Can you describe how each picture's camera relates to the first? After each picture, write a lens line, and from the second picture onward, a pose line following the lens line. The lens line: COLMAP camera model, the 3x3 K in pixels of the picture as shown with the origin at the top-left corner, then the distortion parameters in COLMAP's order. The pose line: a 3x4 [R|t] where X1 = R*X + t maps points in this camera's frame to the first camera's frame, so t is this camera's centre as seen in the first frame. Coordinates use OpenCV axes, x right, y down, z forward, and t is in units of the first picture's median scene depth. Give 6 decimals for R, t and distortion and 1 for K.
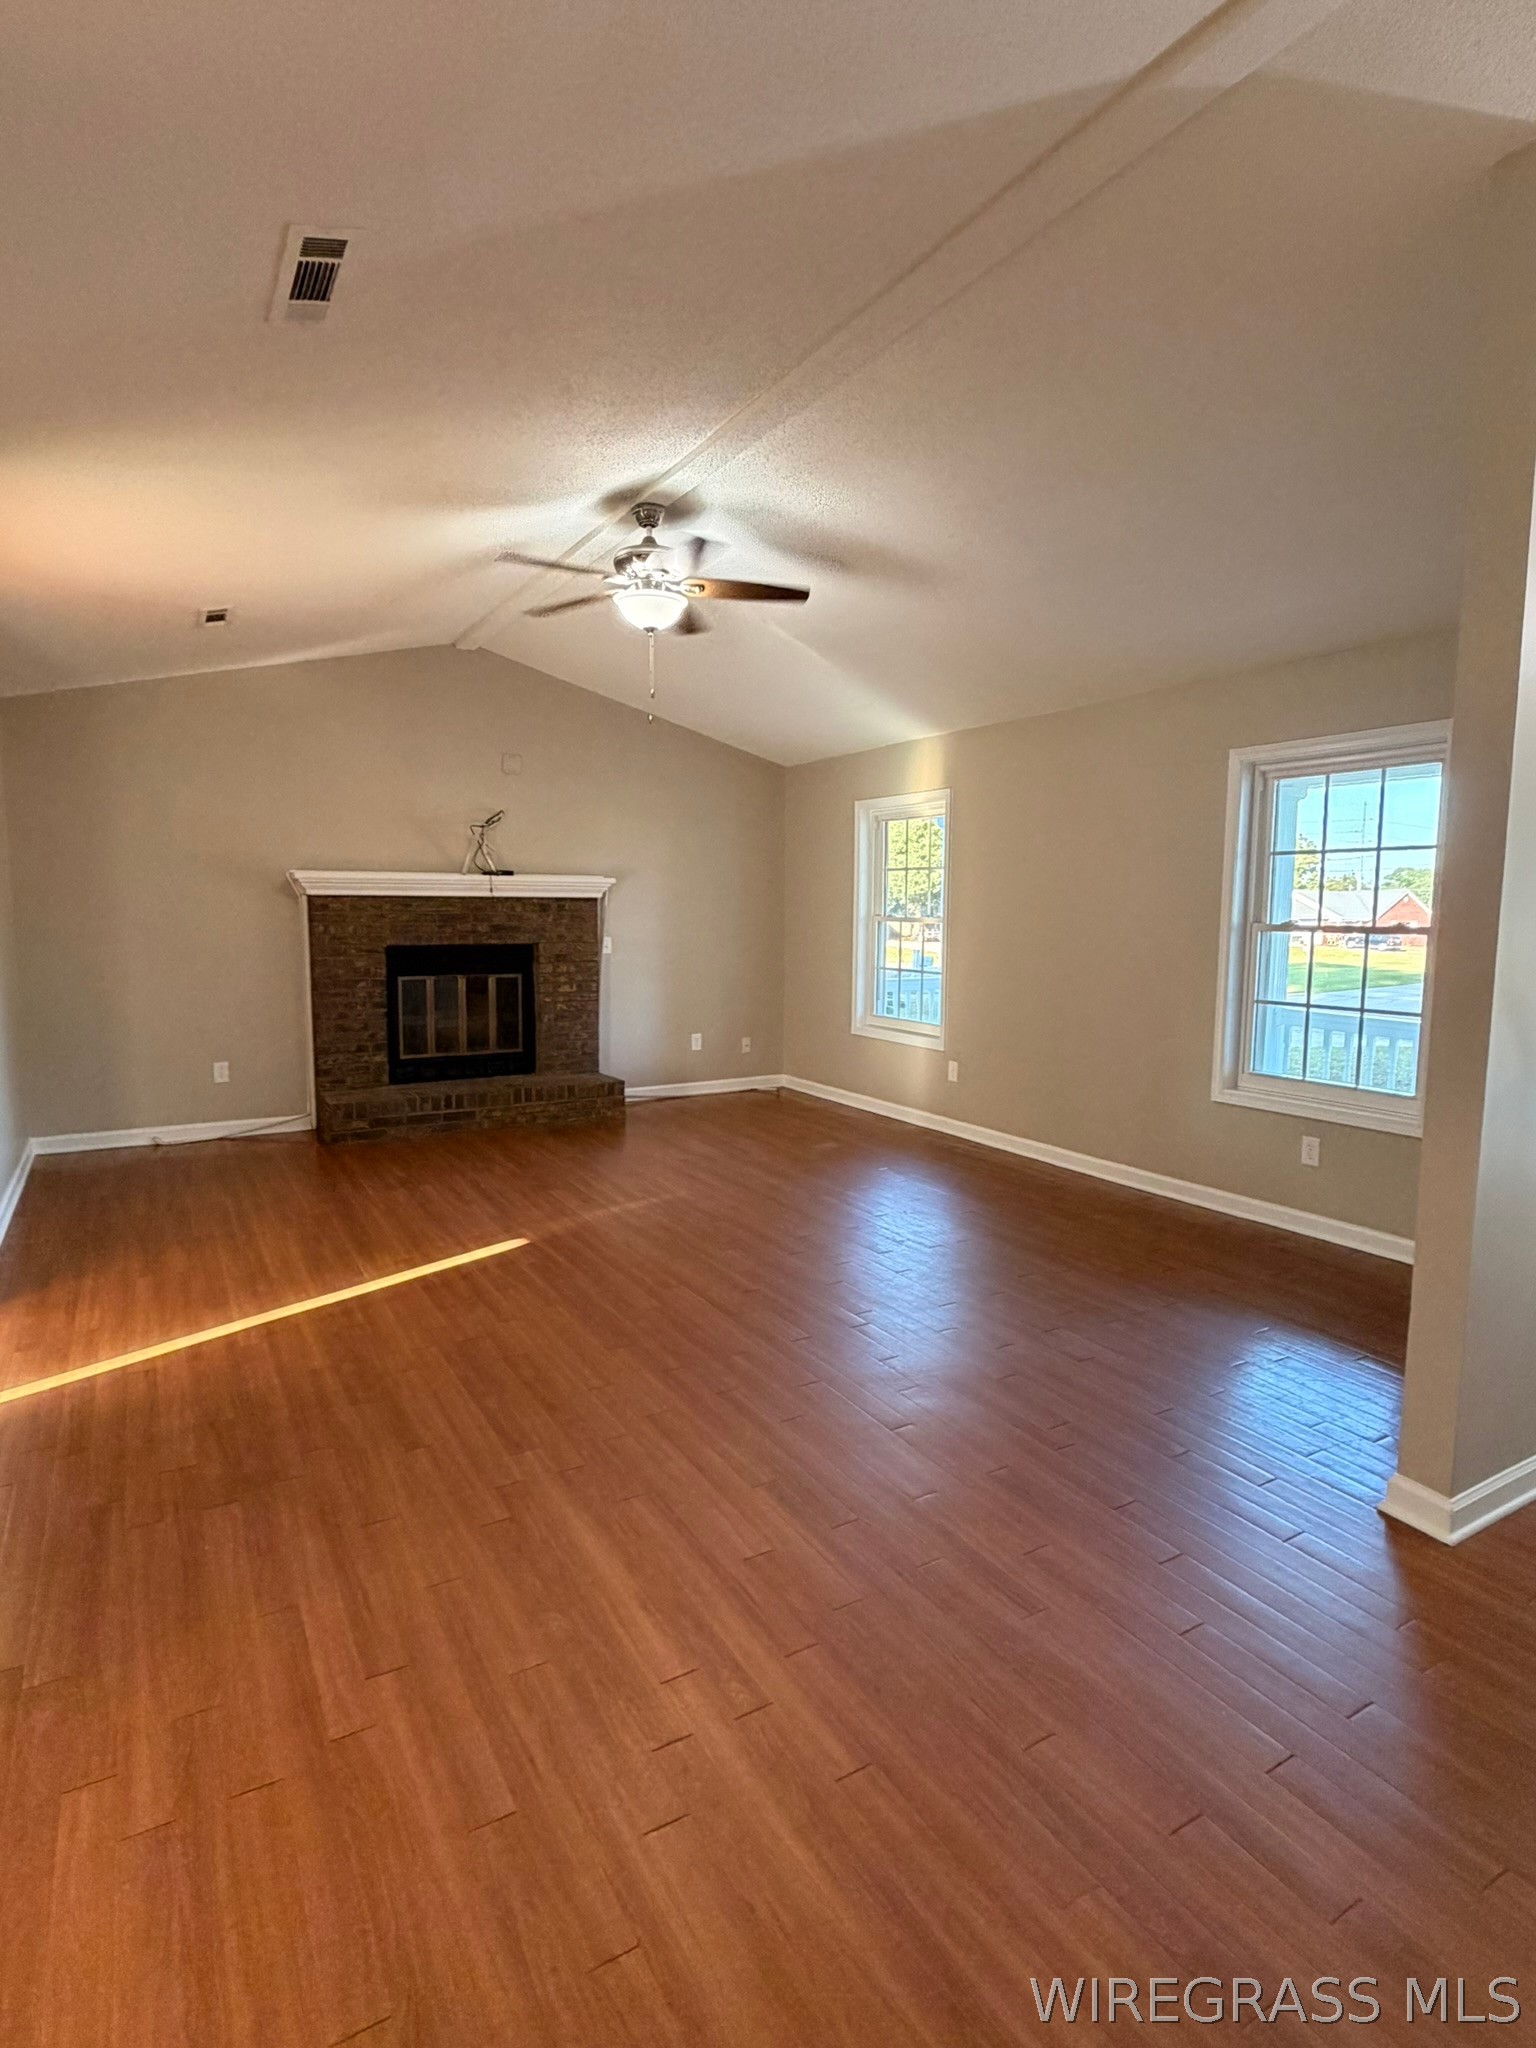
lens RADIAL K [[1057.9, 0, 768.0], [0, 1057.9, 1024.0], [0, 0, 1]] dist [-0.000451, -0.000014]
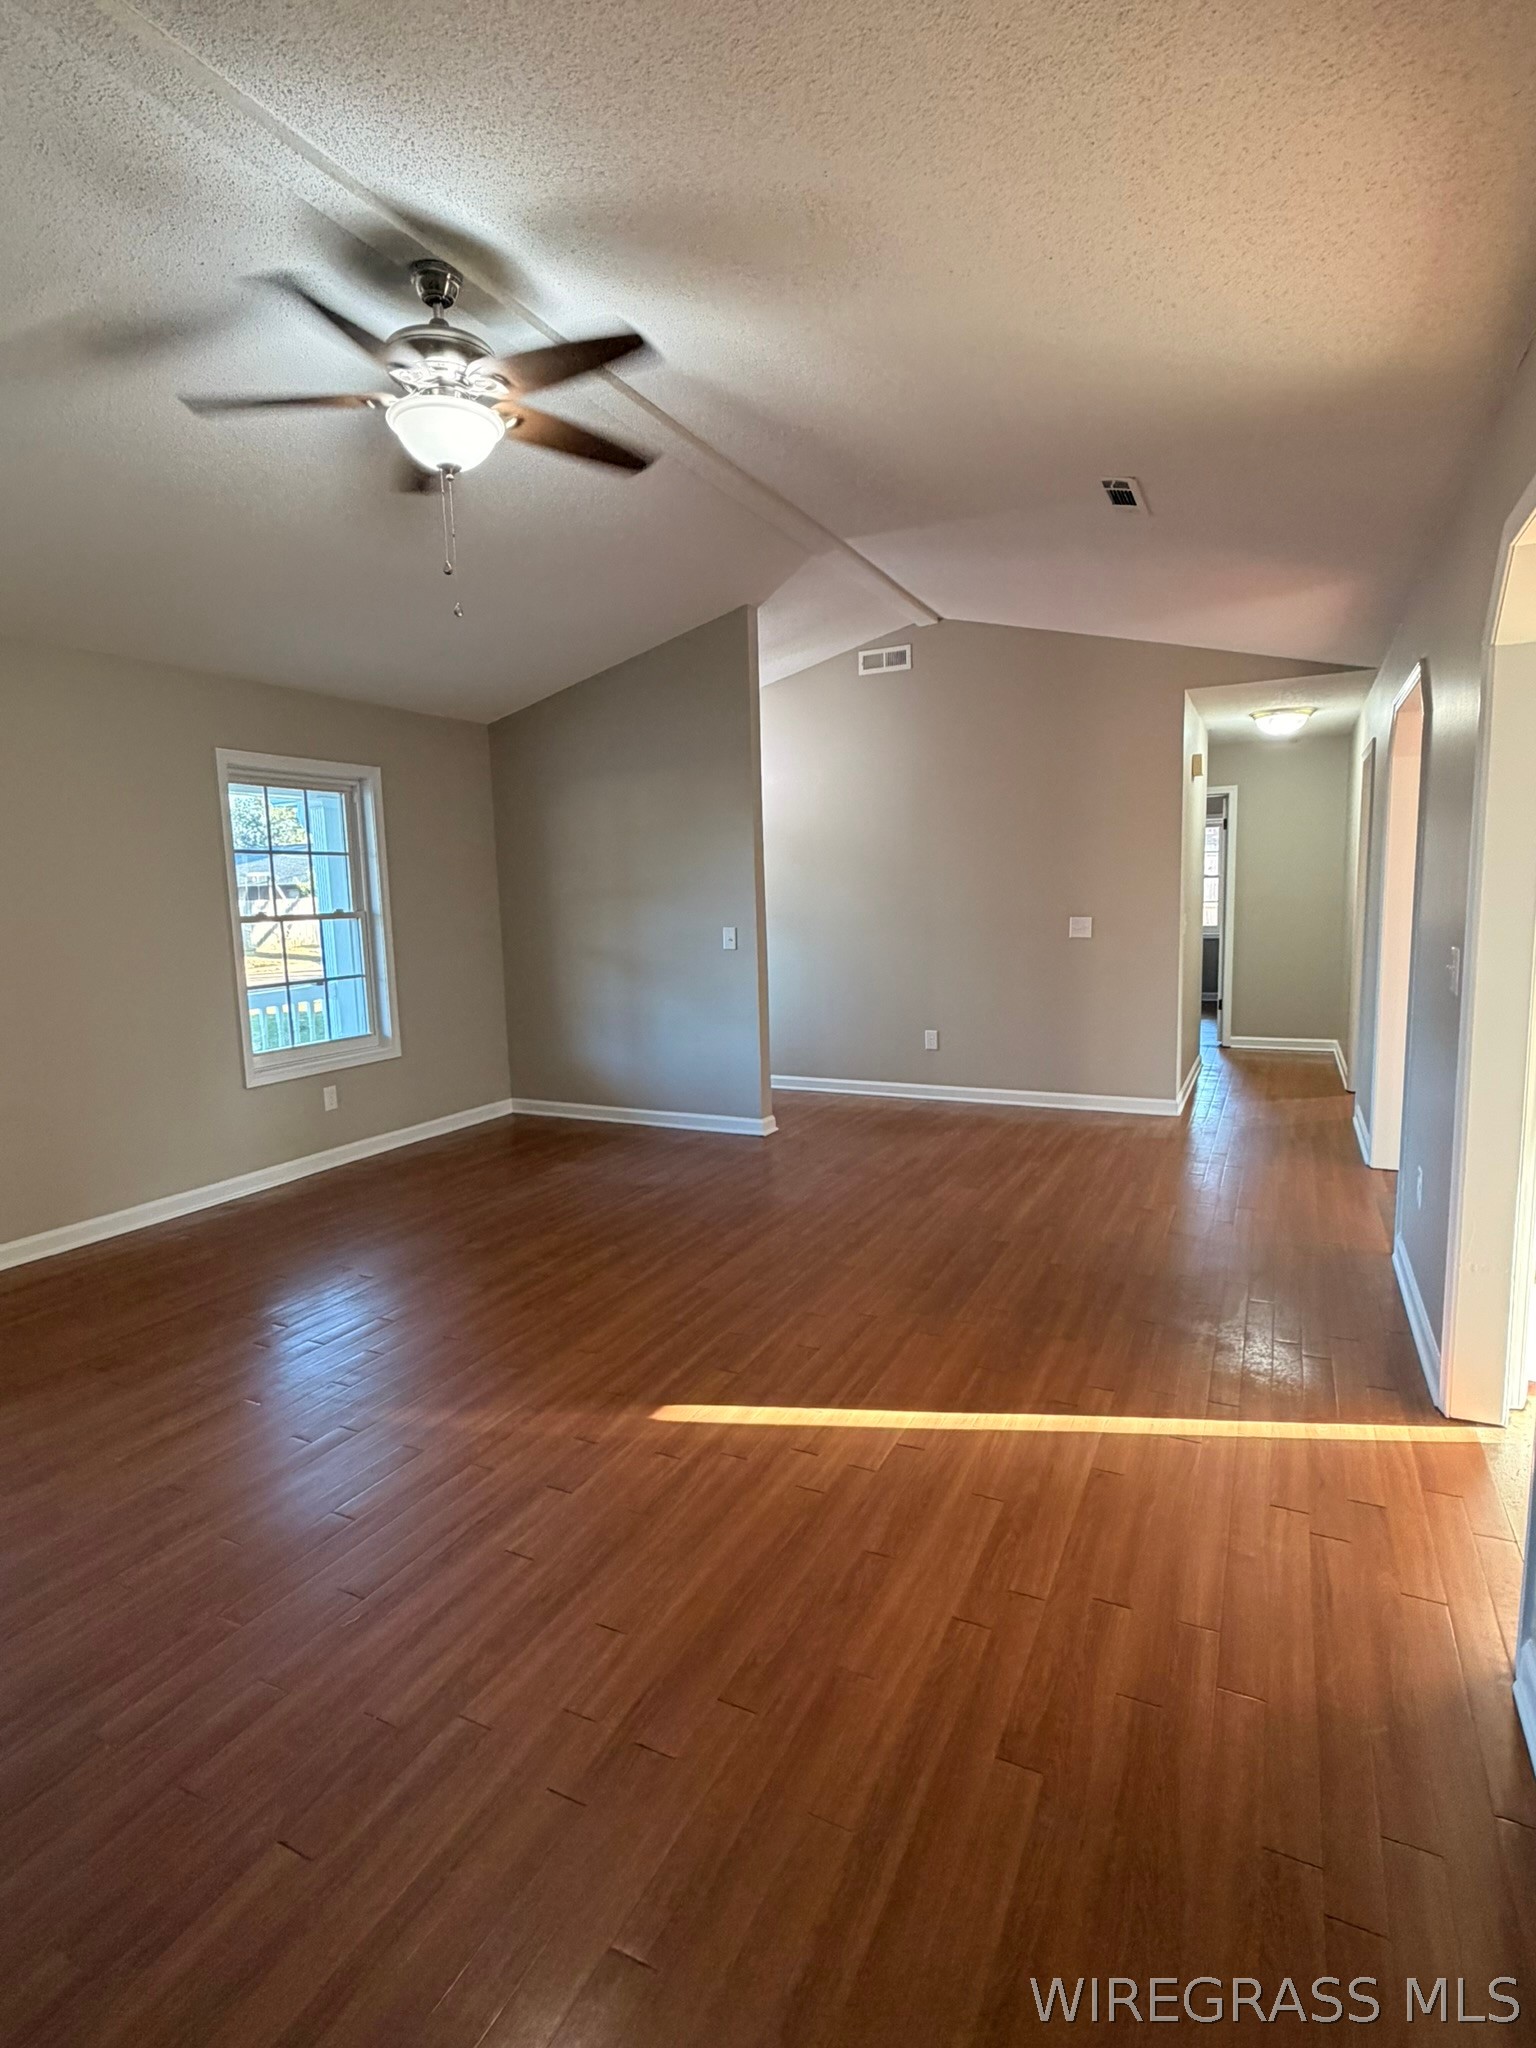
lens RADIAL K [[1022.1, 0, 768.0], [0, 1022.1, 1024.0], [0, 0, 1]] dist [-0.000715, 0.000085]
pose [[-0.543941, -0.097950, 0.833387, -0.842365], [0.116334, 0.974771, 0.190496, -0.147887], [-0.831020, 0.200570, -0.518823, 1.341024]]
